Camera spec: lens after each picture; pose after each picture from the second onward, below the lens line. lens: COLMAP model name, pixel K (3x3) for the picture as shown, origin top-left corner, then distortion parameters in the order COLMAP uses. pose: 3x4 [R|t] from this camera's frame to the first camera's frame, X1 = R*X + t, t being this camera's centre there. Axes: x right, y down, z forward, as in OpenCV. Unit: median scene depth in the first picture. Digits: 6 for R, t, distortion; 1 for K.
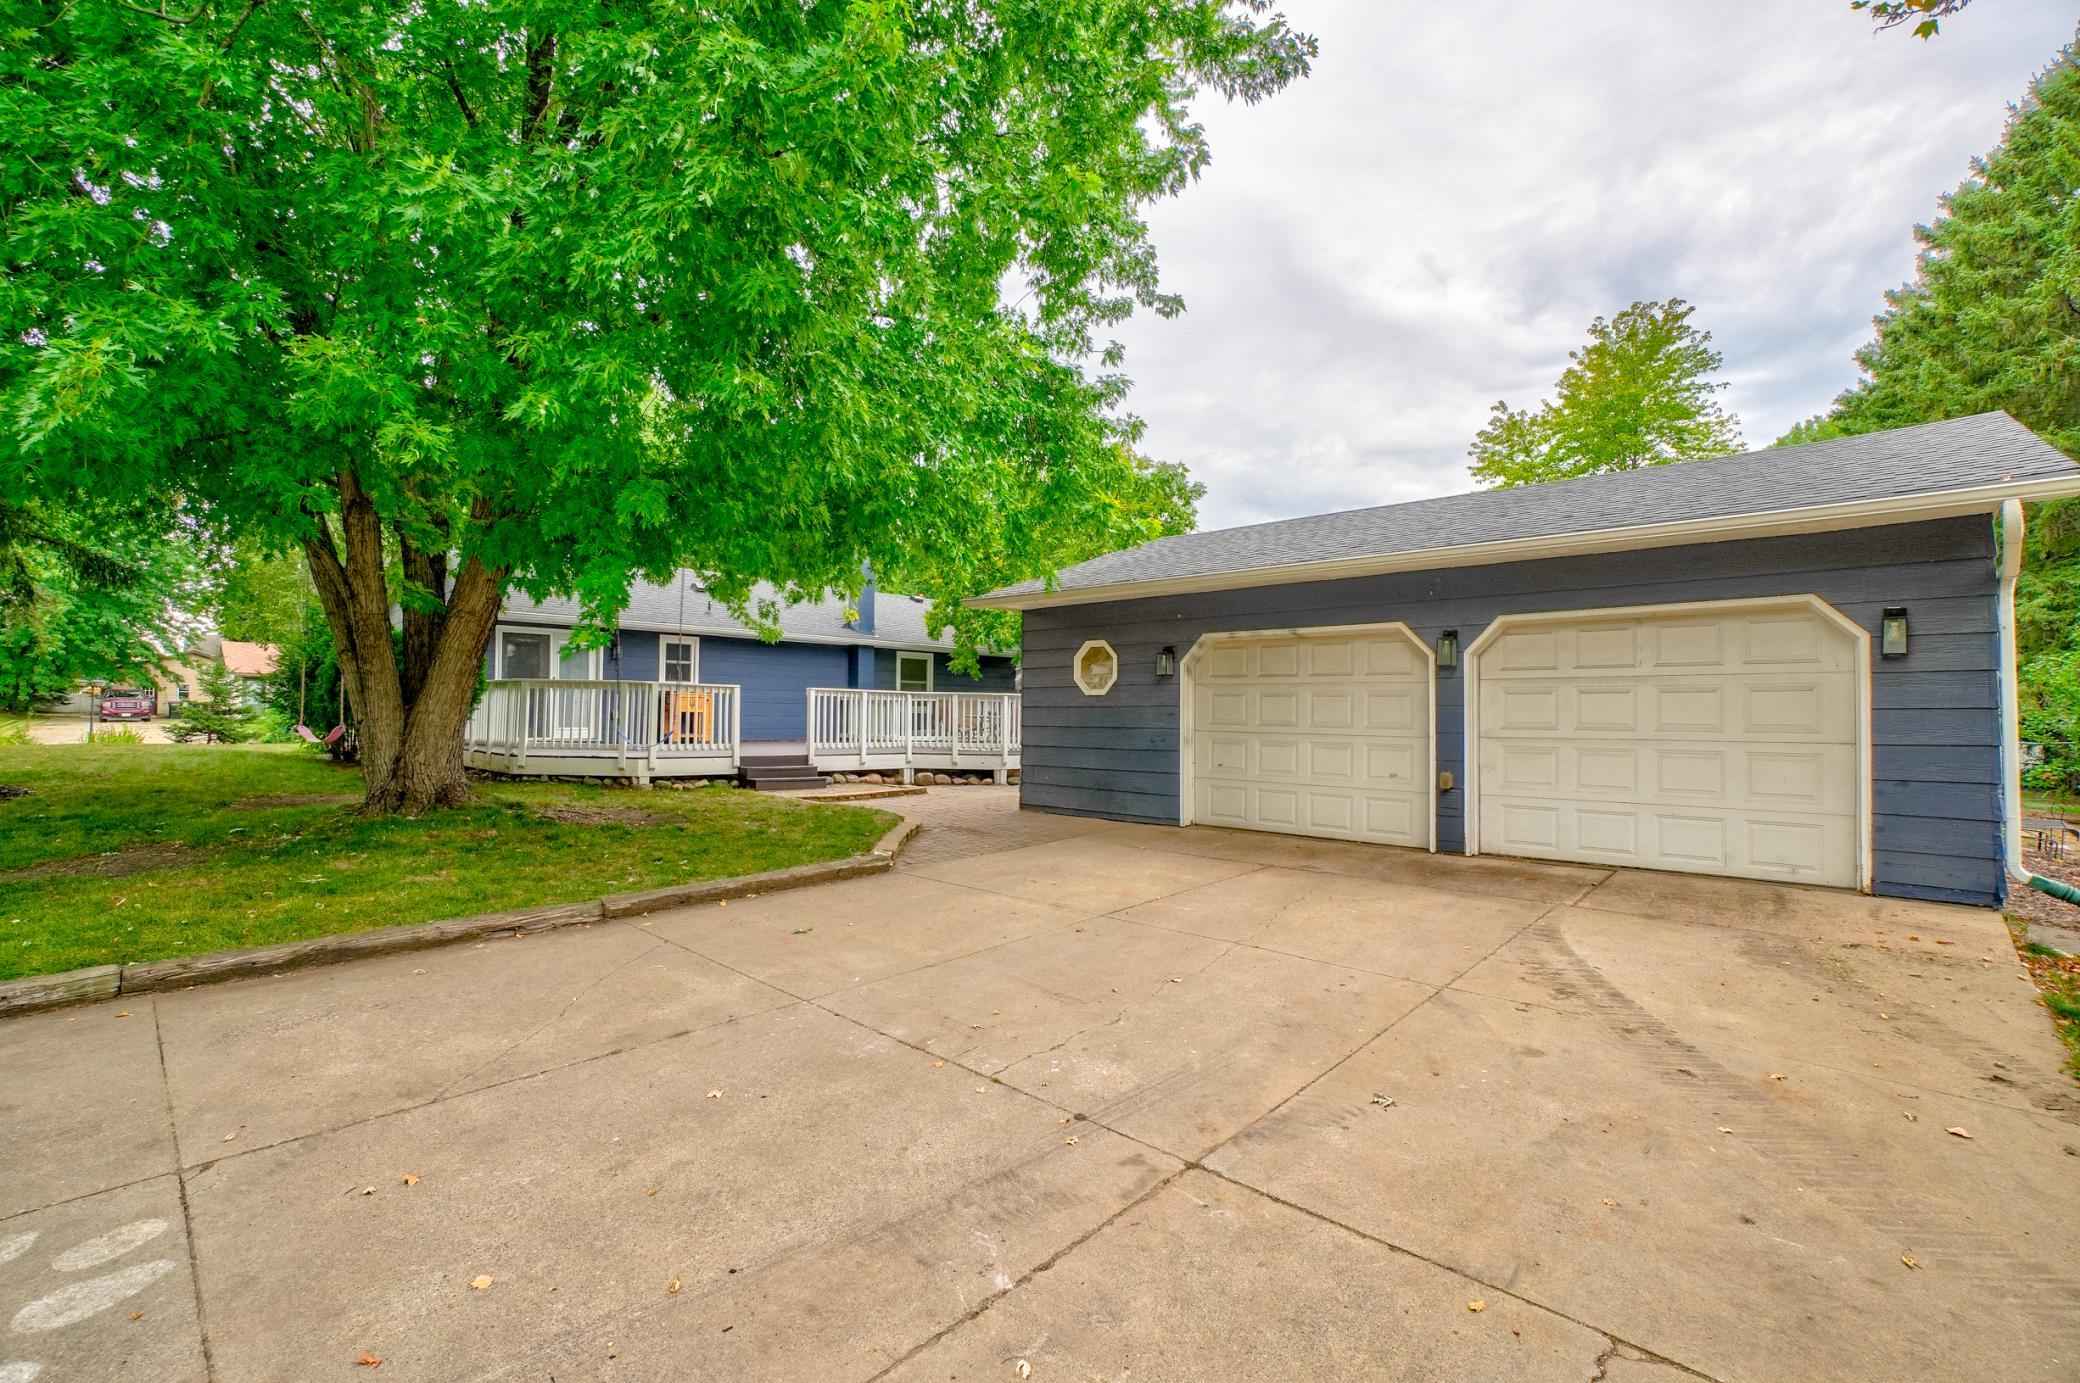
lens RADIAL K [[916.9, 0, 1040.0], [0, 916.9, 691.5], [0, 0, 1]] dist [-0.062516, 0.021492]
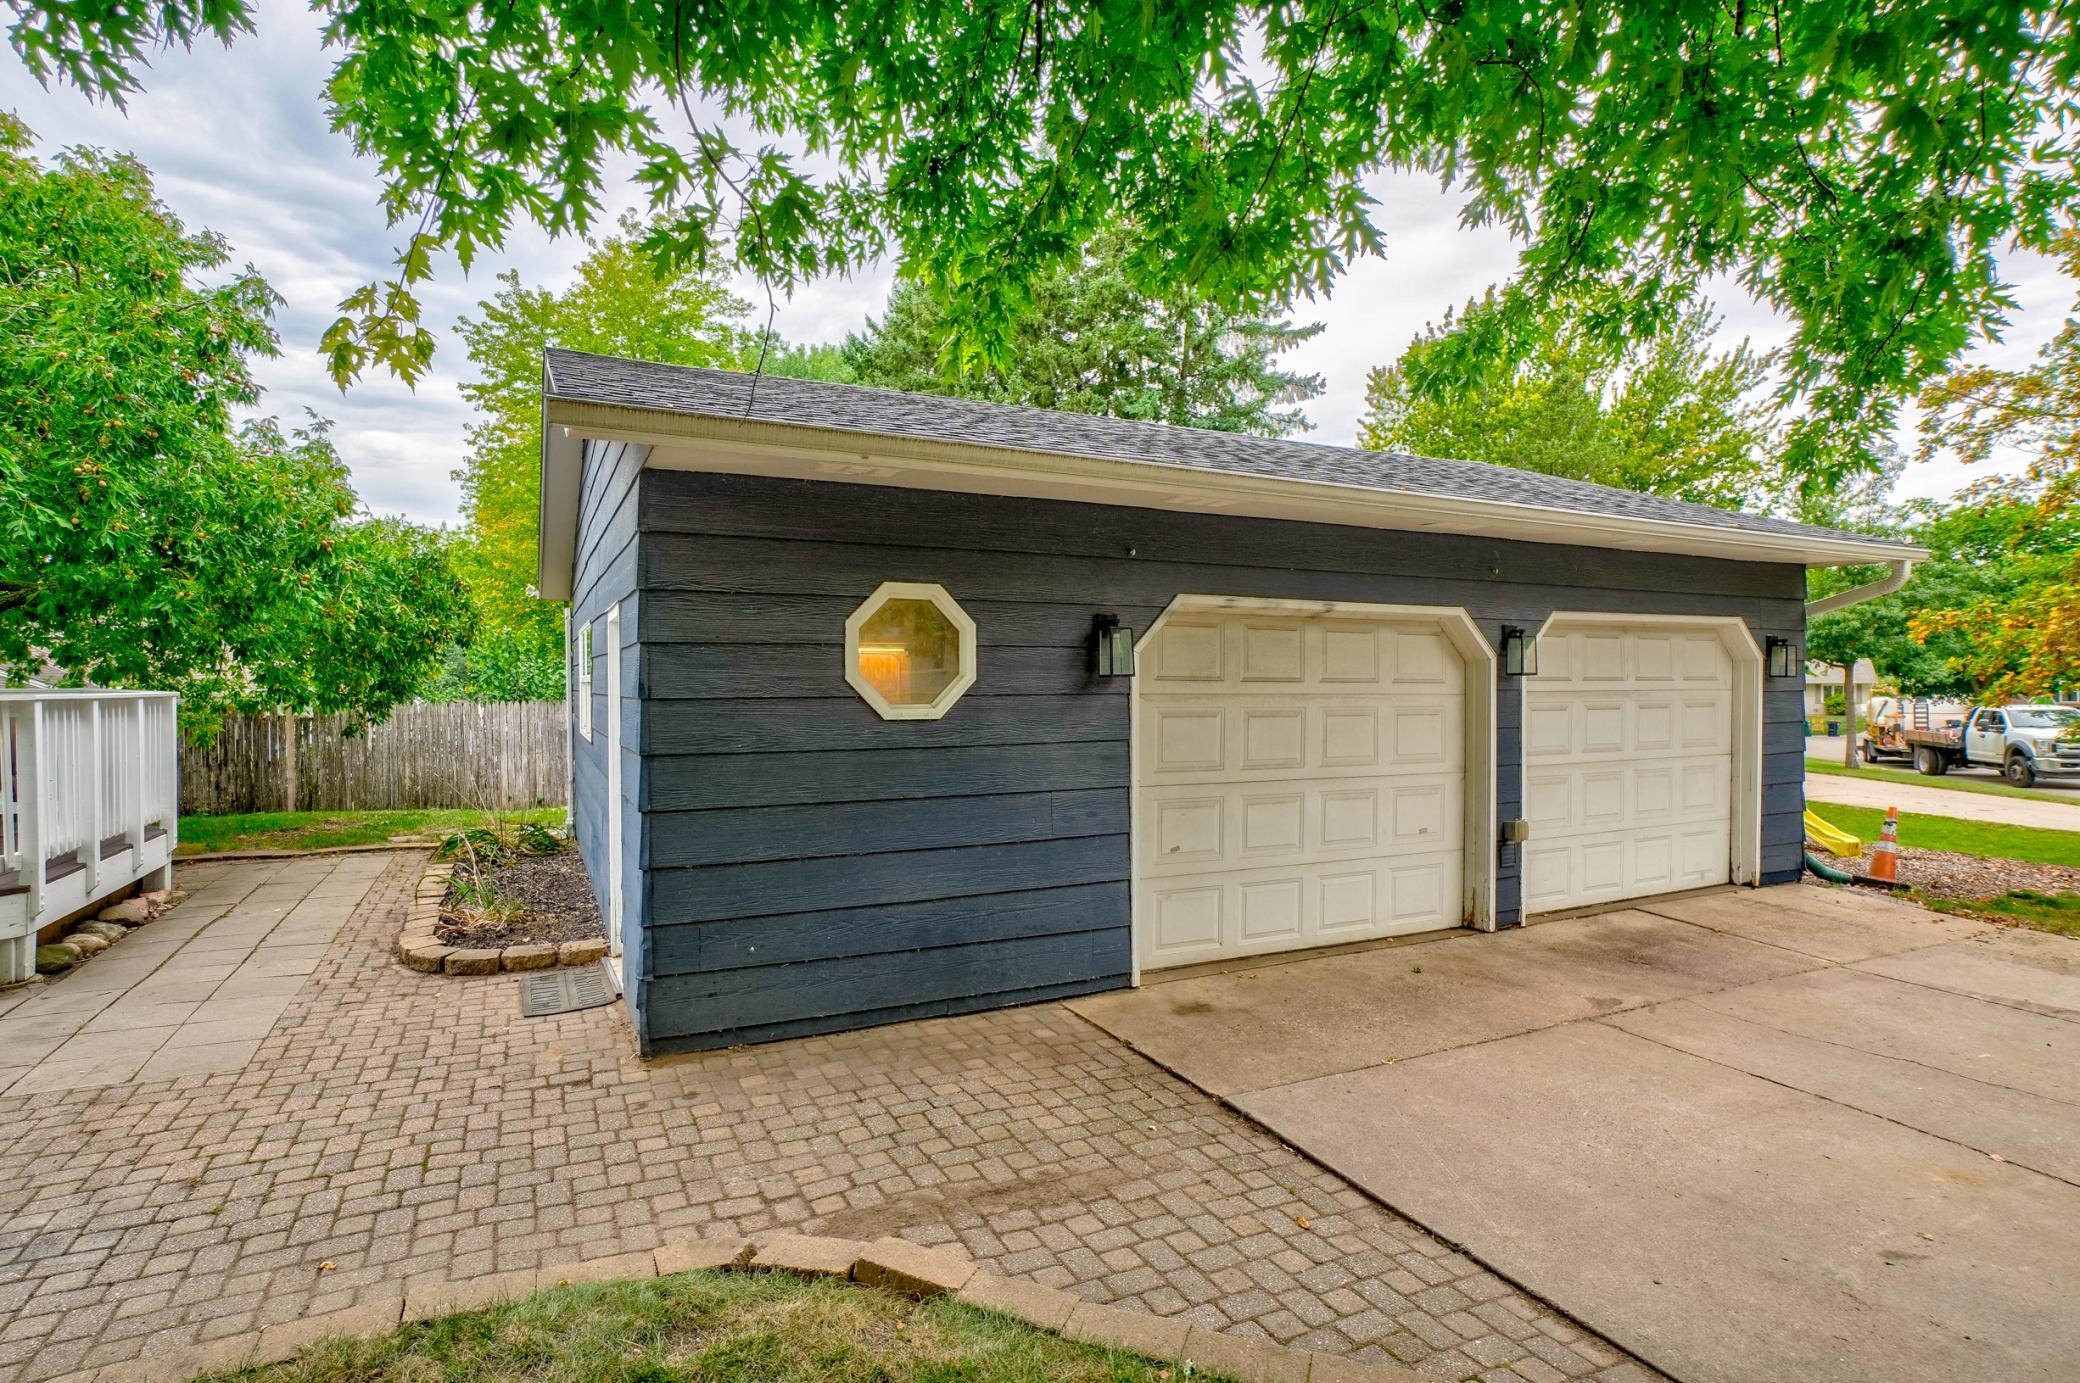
lens RADIAL K [[1044.4, 0, 1040.0], [0, 1044.4, 691.5], [0, 0, 1]] dist [-0.024501, 0.001384]
pose [[0.354287, 0.000301, 0.935137, -0.312715], [-0.006928, 0.999973, 0.002303, -0.008438], [-0.935111, -0.007294, 0.354280, 0.696599]]
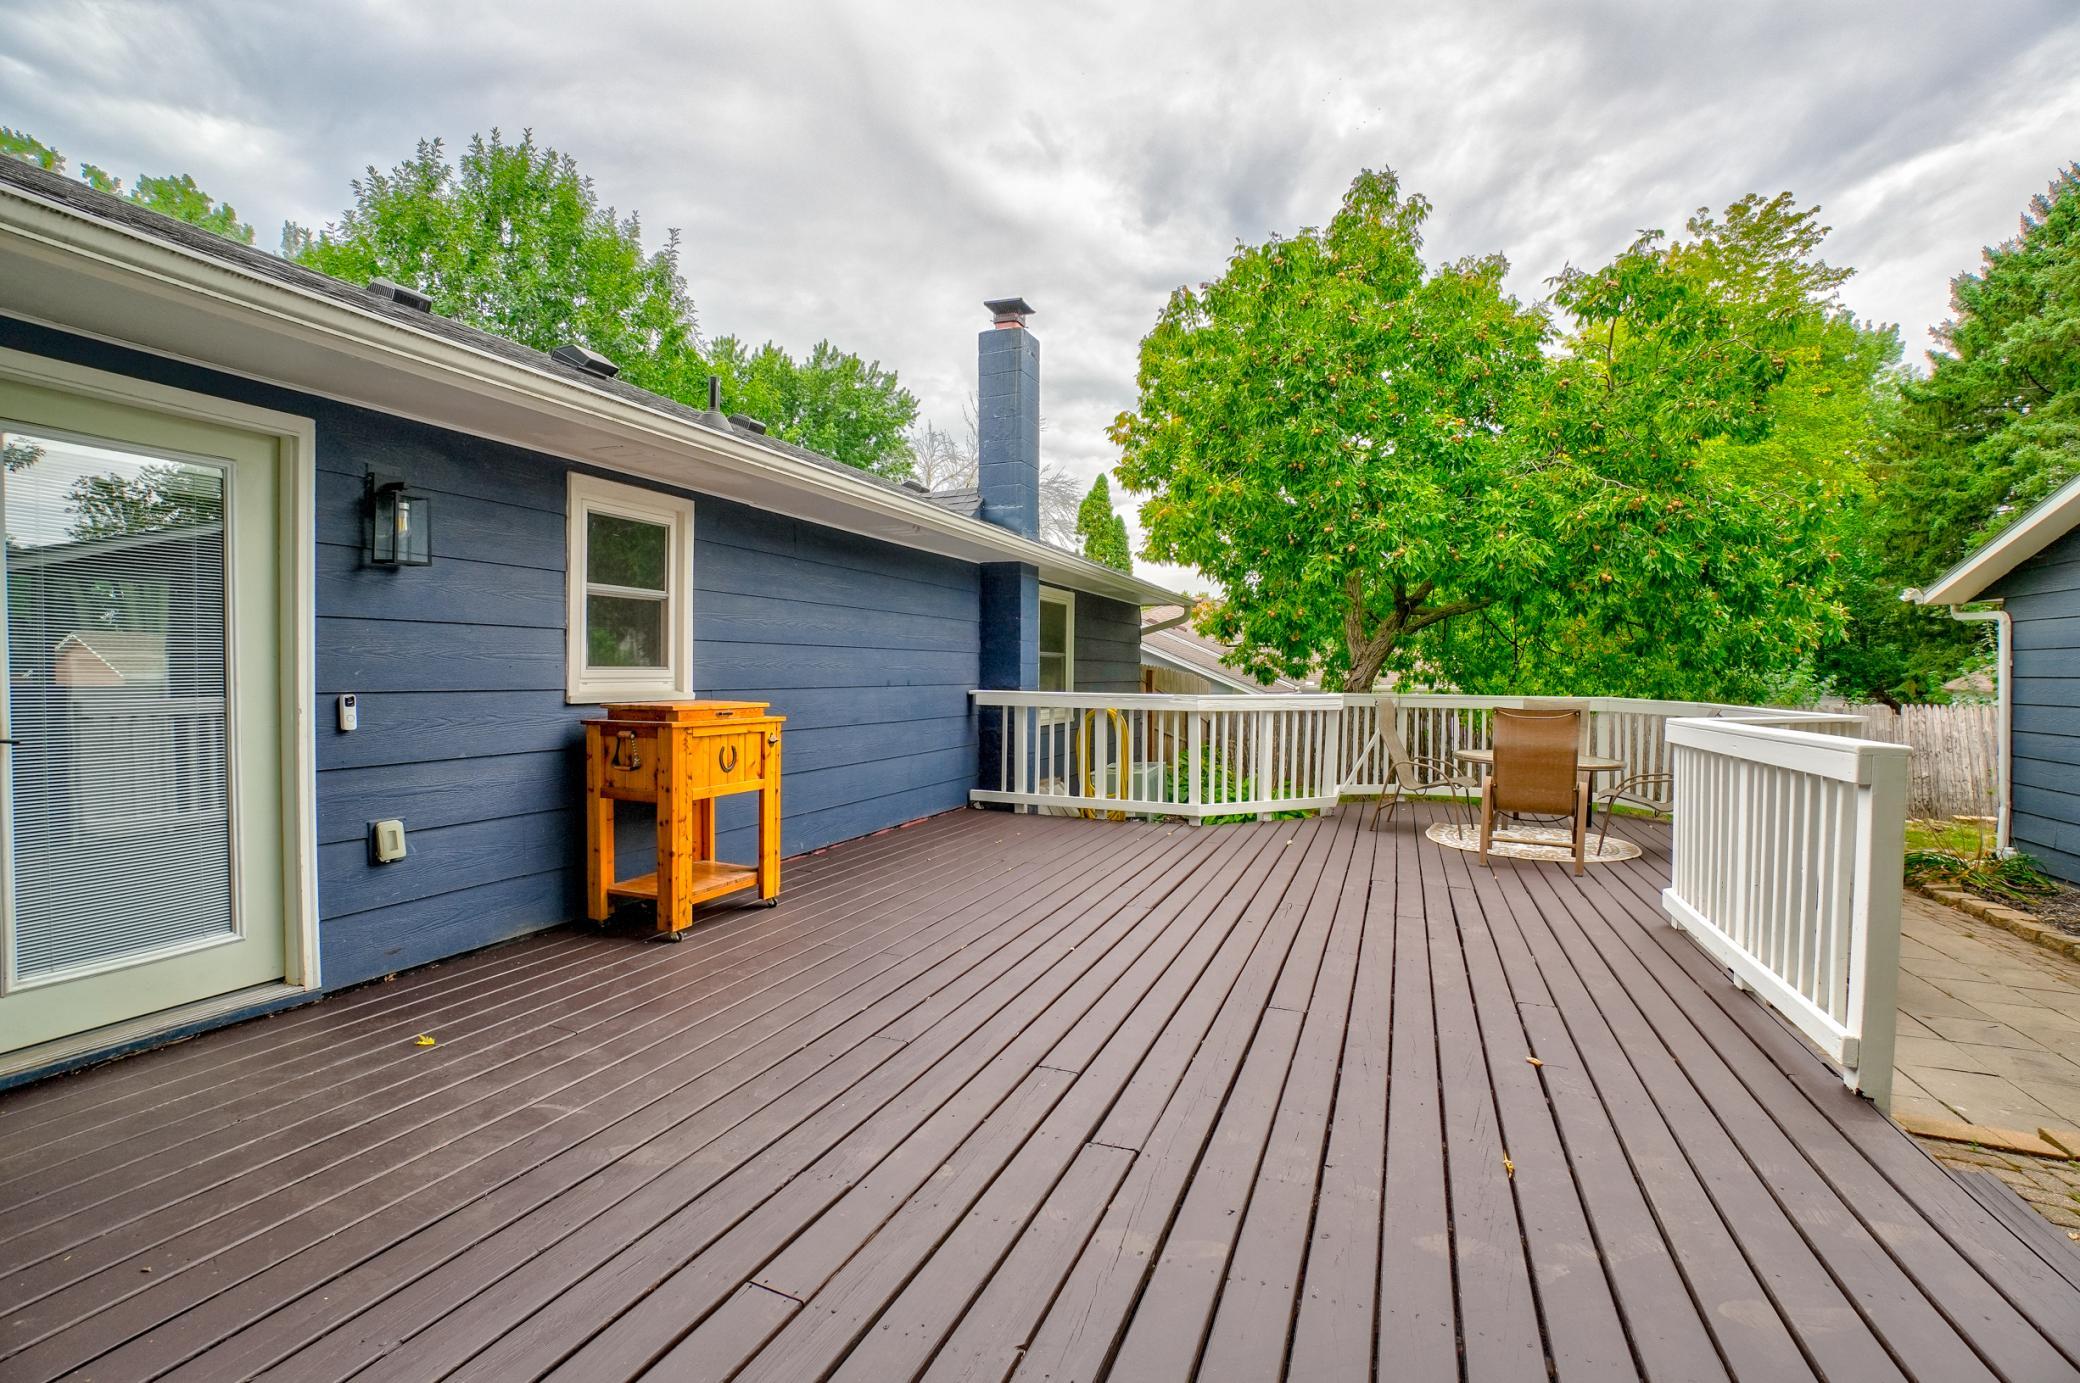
lens RADIAL K [[916.9, 0, 1040.0], [0, 916.9, 691.5], [0, 0, 1]] dist [-0.062516, 0.021492]
pose [[0.931197, 0.006954, 0.364451, -0.548744], [-0.016185, 0.999621, 0.022281, -0.017371], [-0.364158, -0.026646, 0.930956, 1.032513]]
